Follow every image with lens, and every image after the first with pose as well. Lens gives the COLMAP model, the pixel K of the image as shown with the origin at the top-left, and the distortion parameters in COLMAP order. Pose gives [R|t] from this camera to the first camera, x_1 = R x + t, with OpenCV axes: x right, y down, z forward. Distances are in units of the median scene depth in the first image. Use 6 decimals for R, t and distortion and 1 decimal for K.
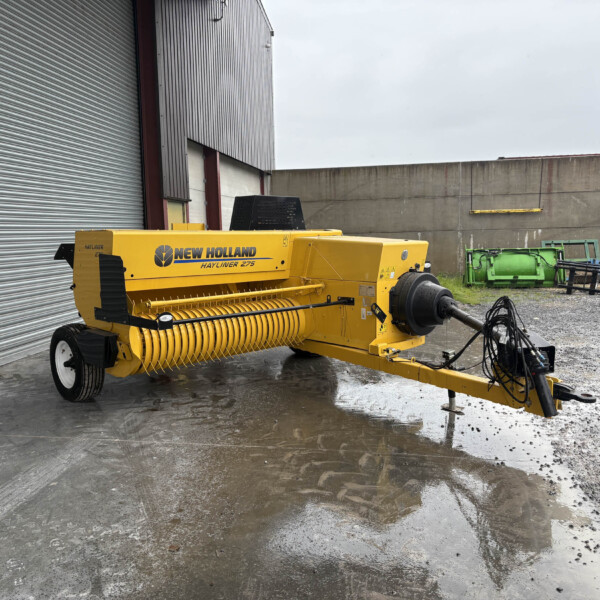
lens RADIAL K [[610.2, 0, 292.5], [0, 610.2, 300.3], [0, 0, 1]] dist [0.016709, -0.004702]
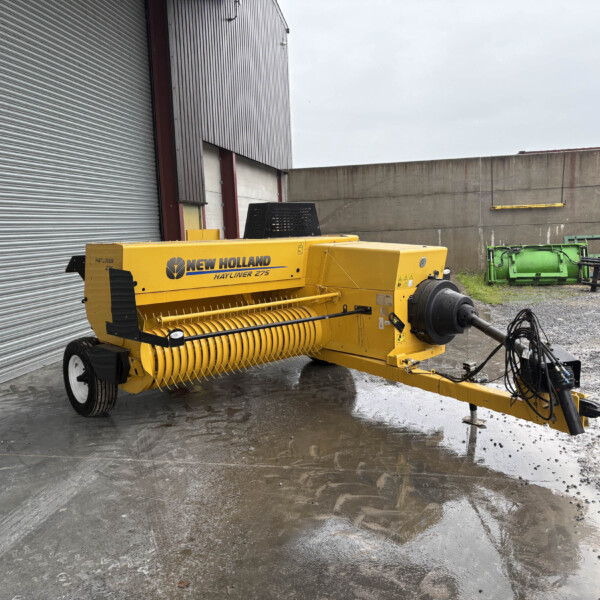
lens RADIAL K [[610.0, 0, 300.0], [0, 610.0, 300.0], [0, 0, 1]] dist [0.014486, 0.006556]
pose [[0.999666, -0.013712, -0.021924, 0.009238], [0.013876, 0.999877, 0.007351, -0.025522], [0.021820, -0.007653, 0.999733, 0.025110]]
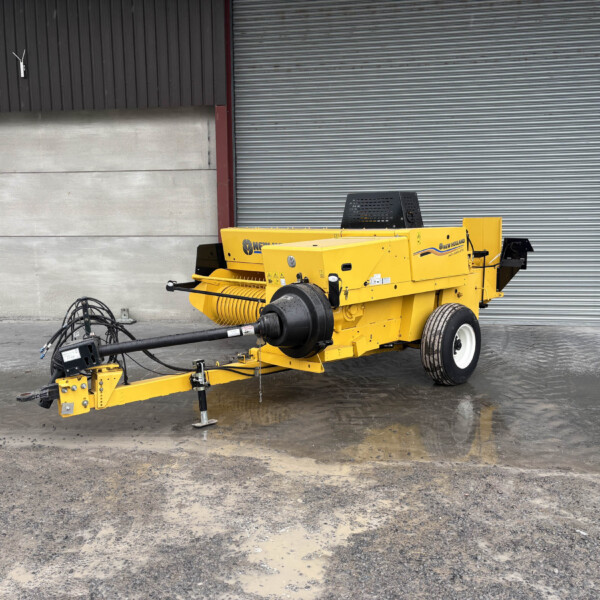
lens RADIAL K [[610.0, 0, 300.0], [0, 610.0, 300.0], [0, 0, 1]] dist [0.014486, 0.006556]
pose [[0.027049, 0.138251, -0.990028, 1.127721], [-0.103159, 0.985488, 0.134799, -0.147923], [0.994297, 0.098484, 0.040919, 1.045465]]
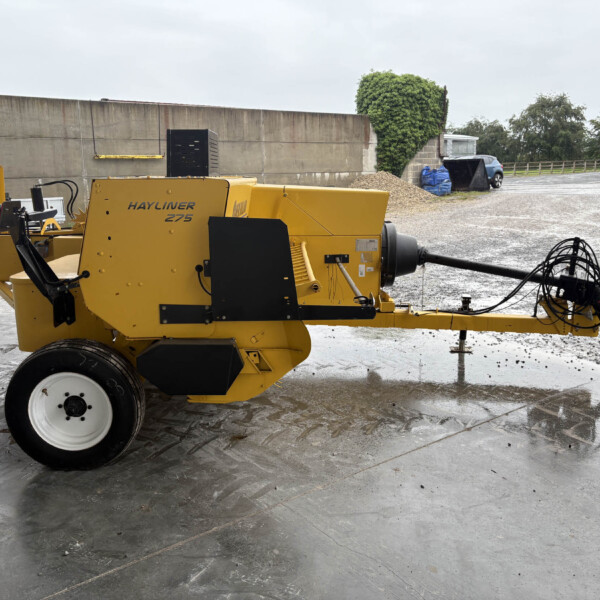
lens RADIAL K [[610.0, 0, 300.0], [0, 610.0, 300.0], [0, 0, 1]] dist [0.014486, 0.006556]
pose [[0.681322, -0.141420, 0.718193, -0.649720], [0.079197, 0.989641, 0.119740, -0.055016], [-0.727687, -0.024703, 0.685465, 0.458866]]
